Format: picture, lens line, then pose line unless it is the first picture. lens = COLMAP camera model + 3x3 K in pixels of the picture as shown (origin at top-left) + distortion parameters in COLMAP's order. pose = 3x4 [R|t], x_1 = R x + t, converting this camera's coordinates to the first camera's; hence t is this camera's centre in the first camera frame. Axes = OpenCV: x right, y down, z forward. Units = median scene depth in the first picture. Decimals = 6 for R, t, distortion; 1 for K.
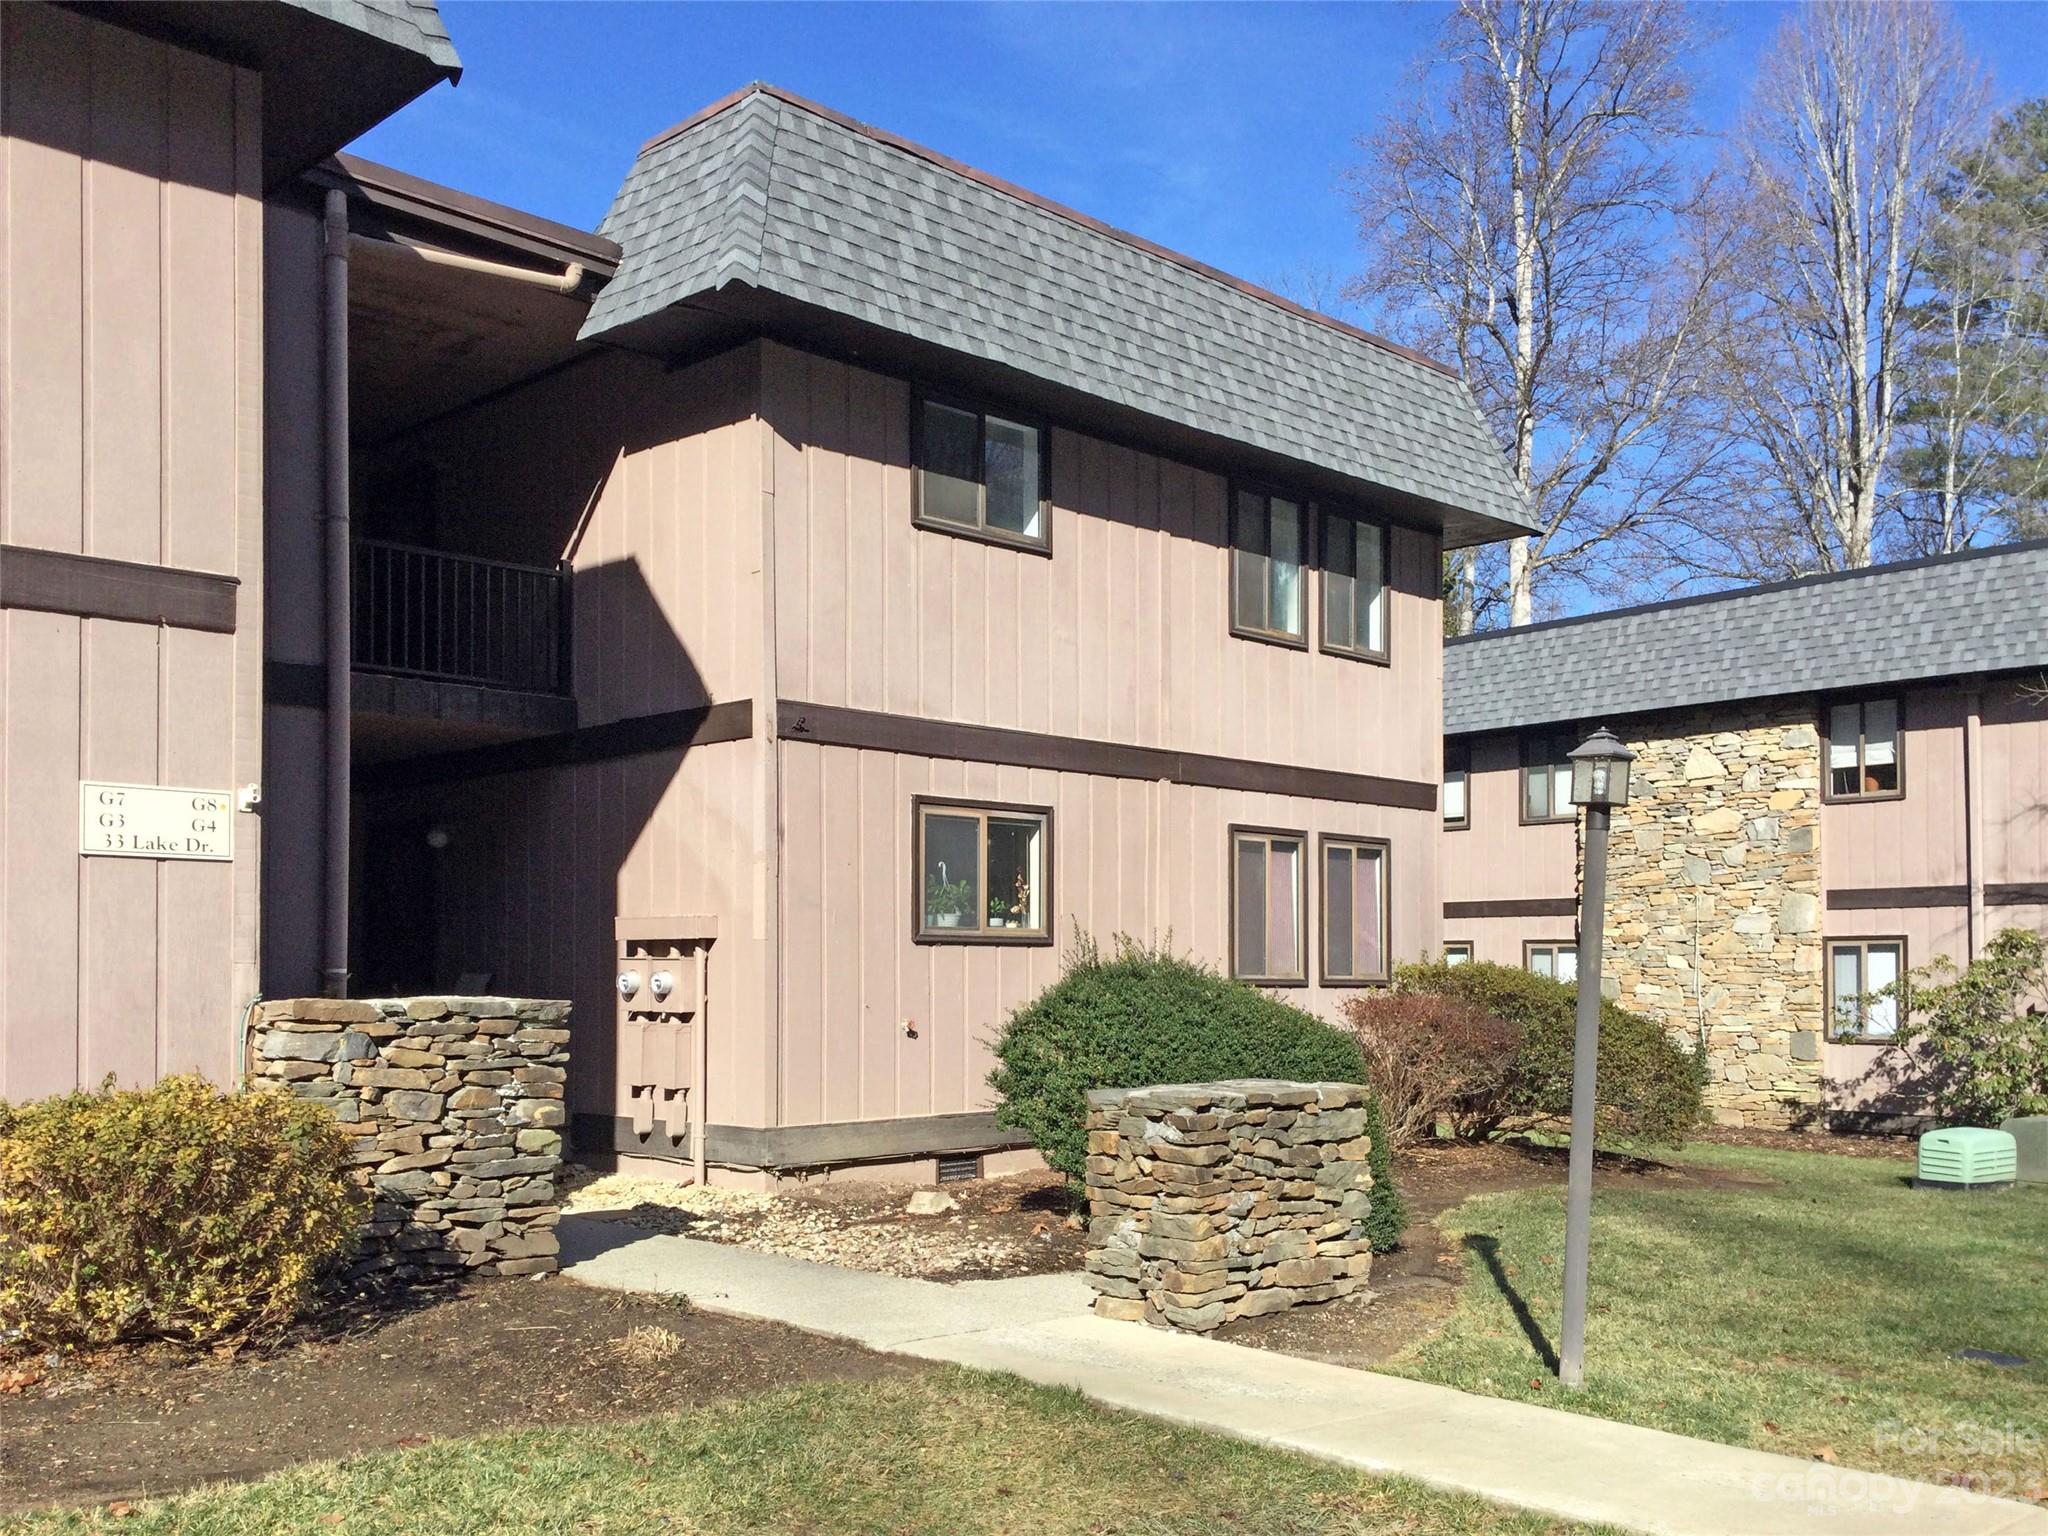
lens RADIAL K [[1841.8, 0, 1017.9], [0, 1841.8, 765.7], [0, 0, 1]] dist [0.100211, -0.153109]
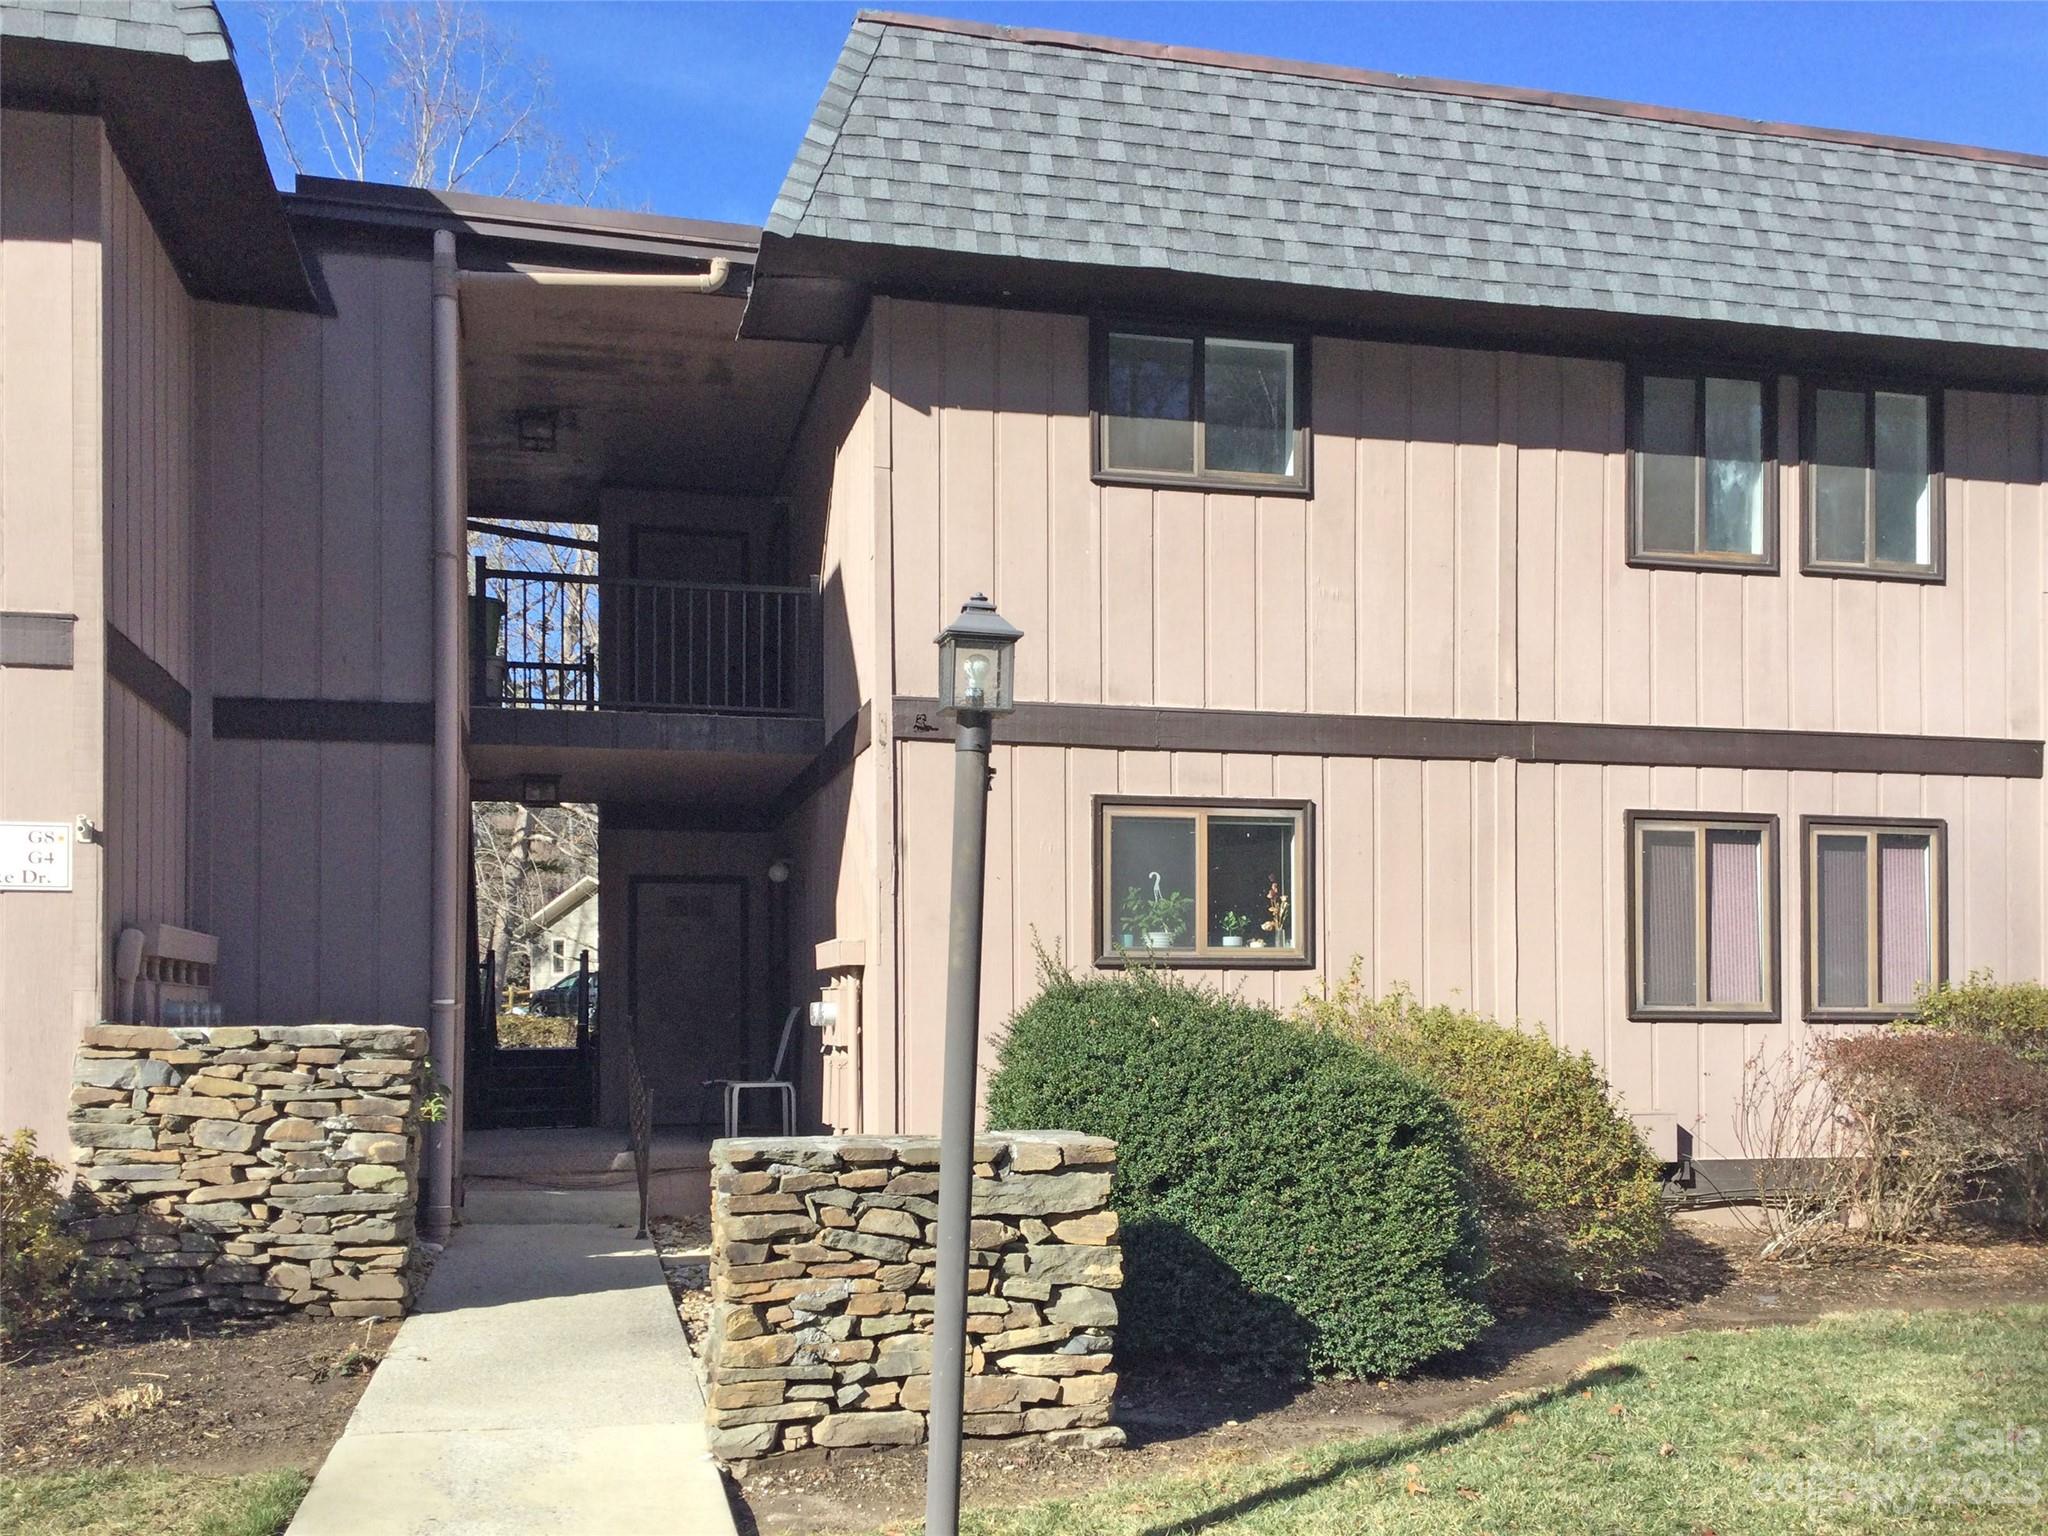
lens RADIAL K [[1841.8, 0, 1001.4], [0, 1841.8, 842.8], [0, 0, 1]] dist [0.100211, -0.153109]
pose [[0.860515, -0.053059, -0.506655, 0.330539], [0.061004, 0.998137, -0.000919, 0.035020], [0.505760, -0.030117, 0.862148, 0.232135]]
